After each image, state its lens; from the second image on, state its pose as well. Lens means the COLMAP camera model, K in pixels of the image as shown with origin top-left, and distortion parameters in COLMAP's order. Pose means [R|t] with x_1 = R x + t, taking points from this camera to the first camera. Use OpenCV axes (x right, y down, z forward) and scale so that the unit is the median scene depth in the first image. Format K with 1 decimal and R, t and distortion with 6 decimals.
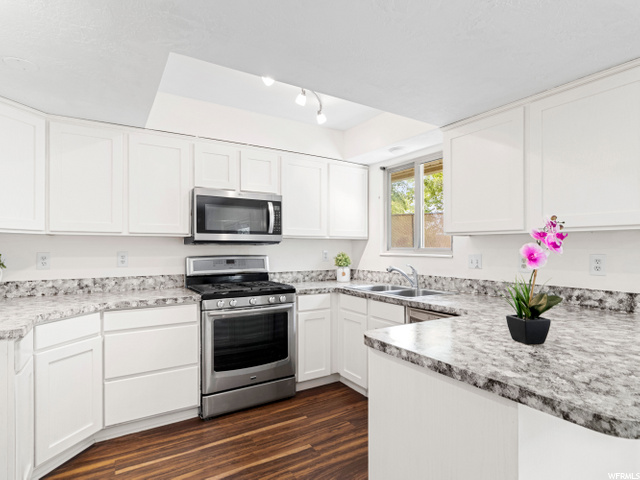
lens RADIAL K [[345.5, 0, 318.3], [0, 345.5, 246.4], [0, 0, 1]] dist [0.006321, 0.000560]
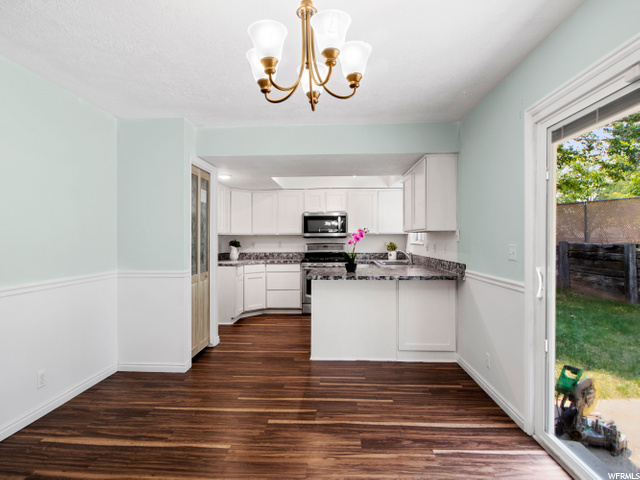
lens RADIAL K [[345.5, 0, 320.7], [0, 345.5, 237.4], [0, 0, 1]] dist [0.006321, 0.000560]
pose [[0.817537, -0.008475, -0.575813, 0.947542], [0.008837, 0.999959, -0.002172, -0.005279], [0.575808, -0.003313, 0.817578, -0.700480]]
